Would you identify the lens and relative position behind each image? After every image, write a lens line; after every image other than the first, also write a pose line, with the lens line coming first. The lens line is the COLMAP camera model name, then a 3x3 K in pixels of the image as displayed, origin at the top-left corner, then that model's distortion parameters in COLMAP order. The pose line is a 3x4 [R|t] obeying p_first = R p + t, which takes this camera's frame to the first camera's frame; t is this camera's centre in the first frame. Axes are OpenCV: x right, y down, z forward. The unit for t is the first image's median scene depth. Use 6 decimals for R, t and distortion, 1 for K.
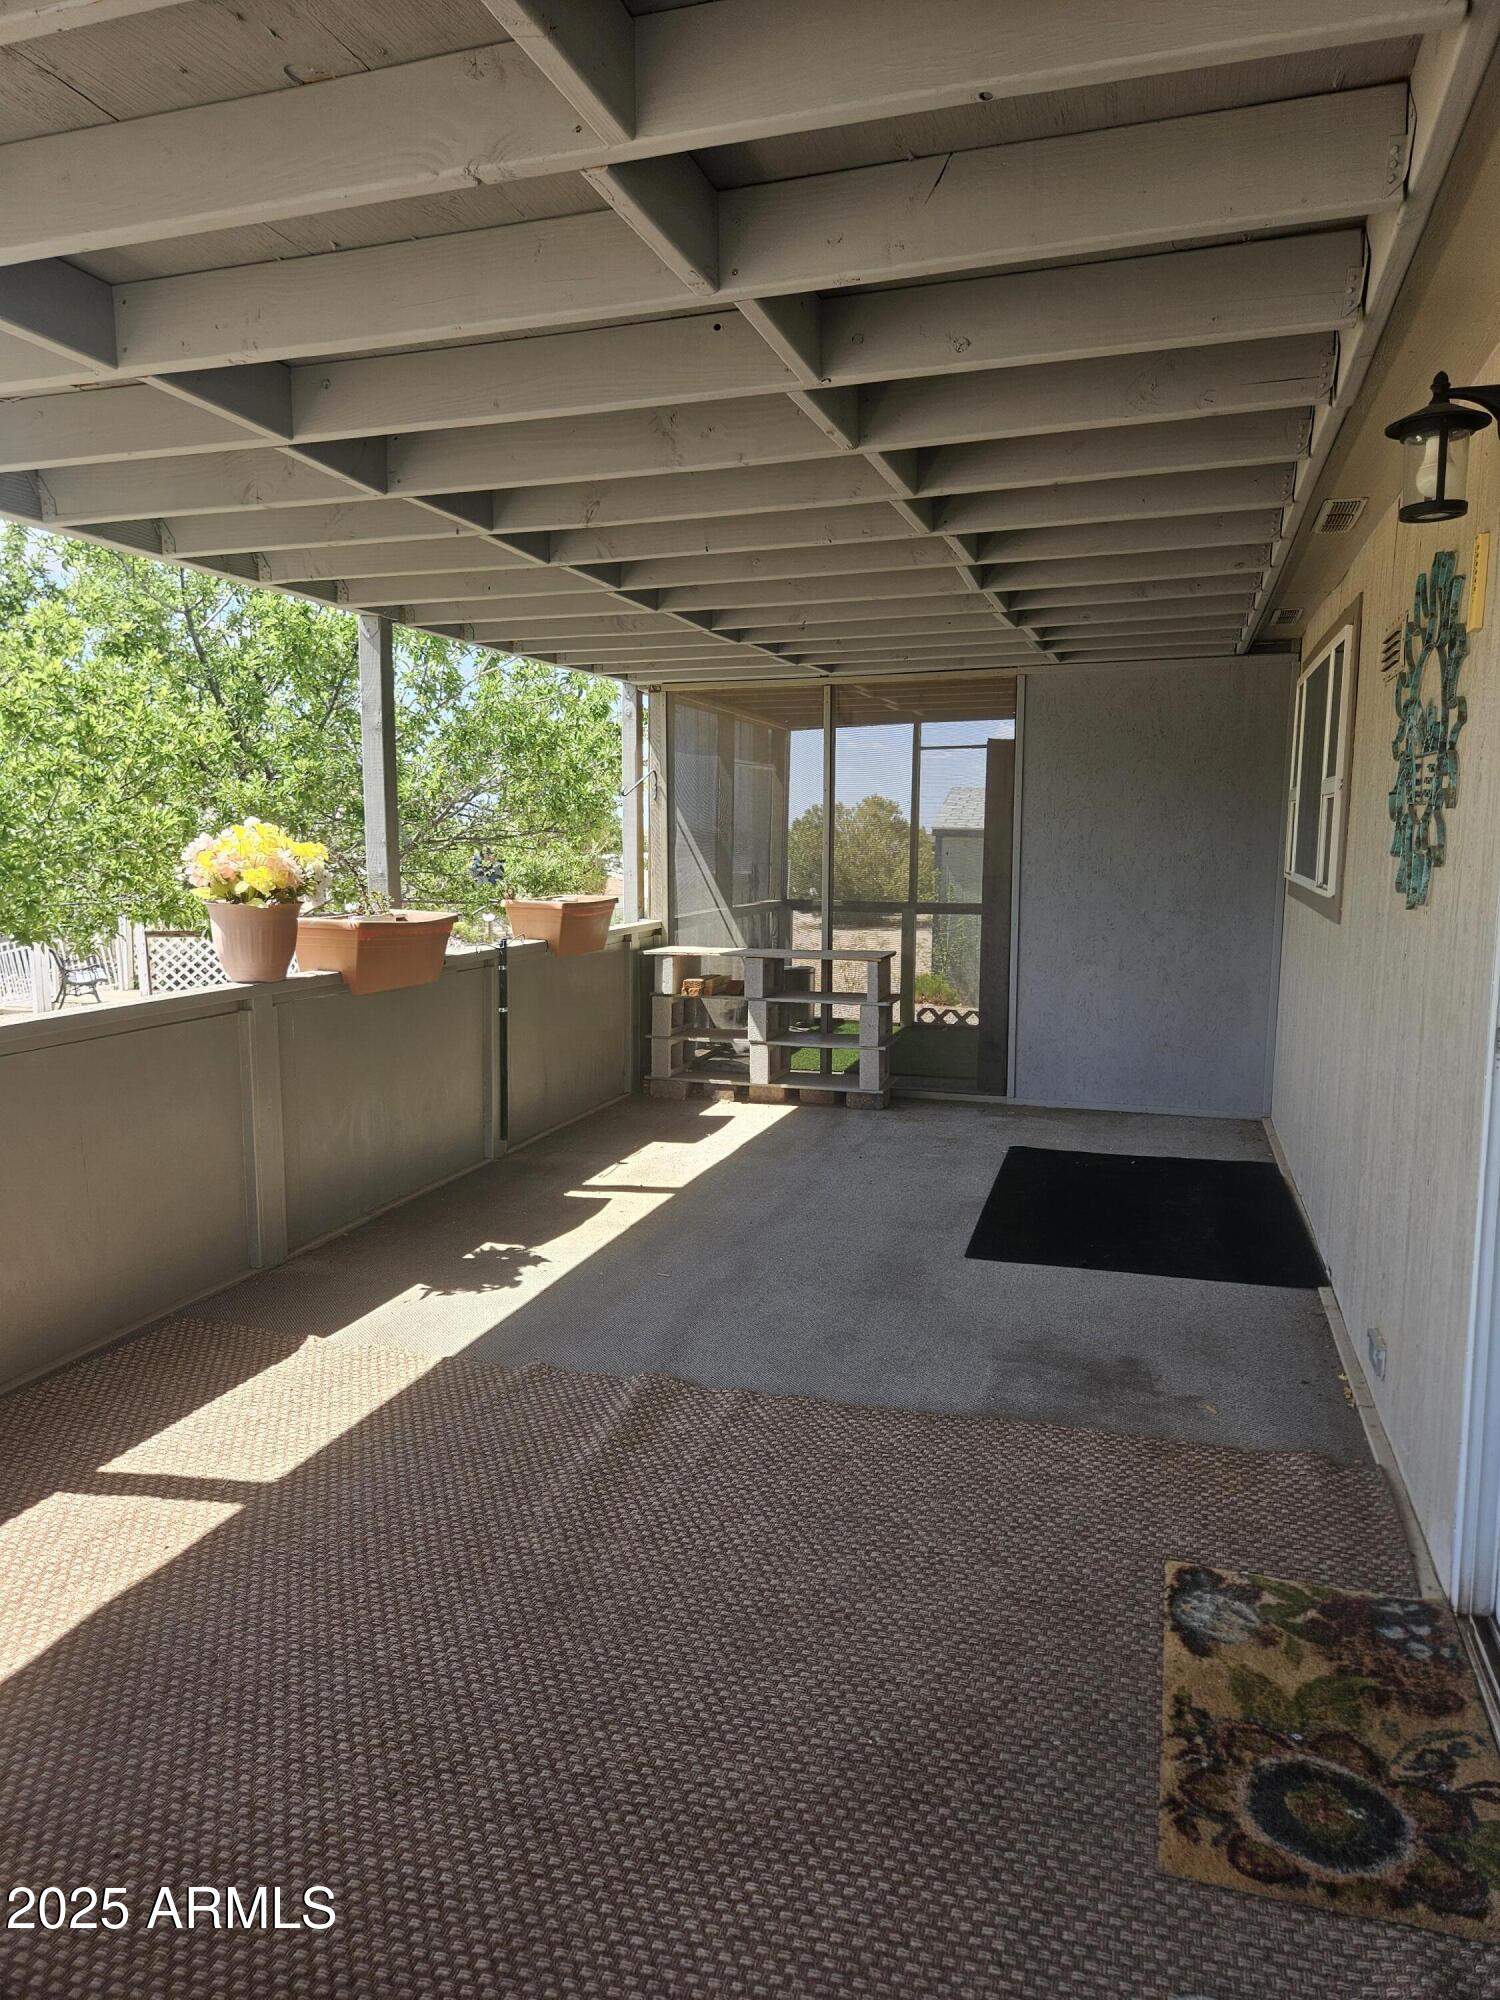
lens RADIAL K [[1342.3, 0, 751.8], [0, 1342.3, 1001.9], [0, 0, 1]] dist [0.005445, -0.005818]
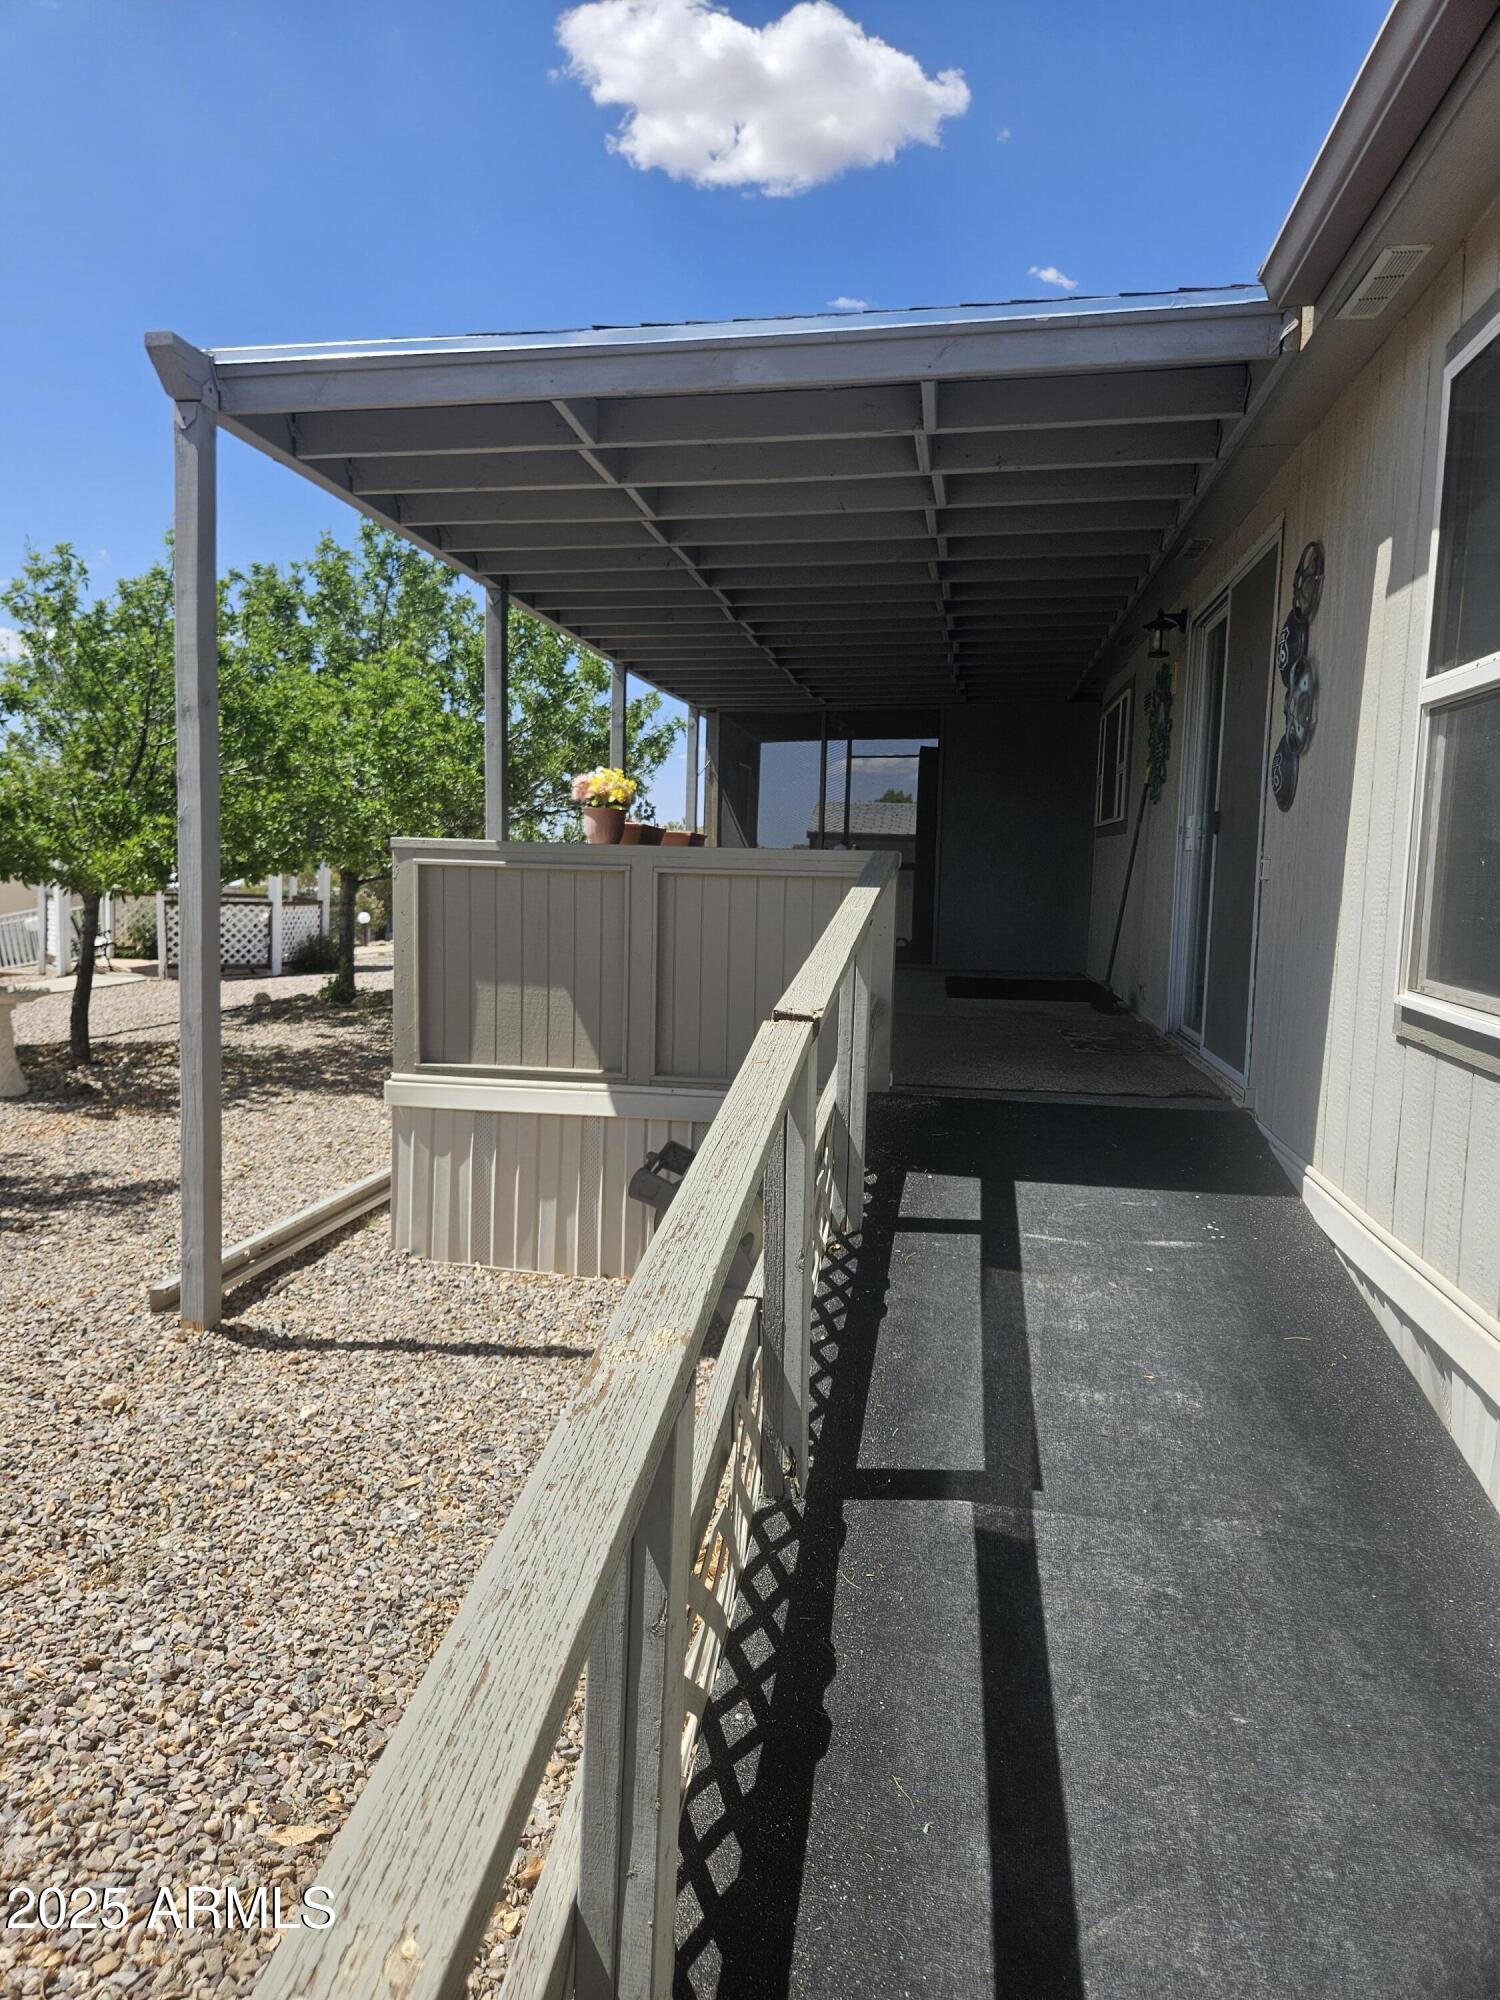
lens RADIAL K [[1342.3, 0, 744.2], [0, 1342.3, 996.4], [0, 0, 1]] dist [0.005445, -0.005818]
pose [[0.989811, 0.005133, 0.142294, -0.506352], [-0.001150, 0.999606, -0.028054, 0.293218], [-0.142382, 0.027605, 0.989427, -1.106063]]
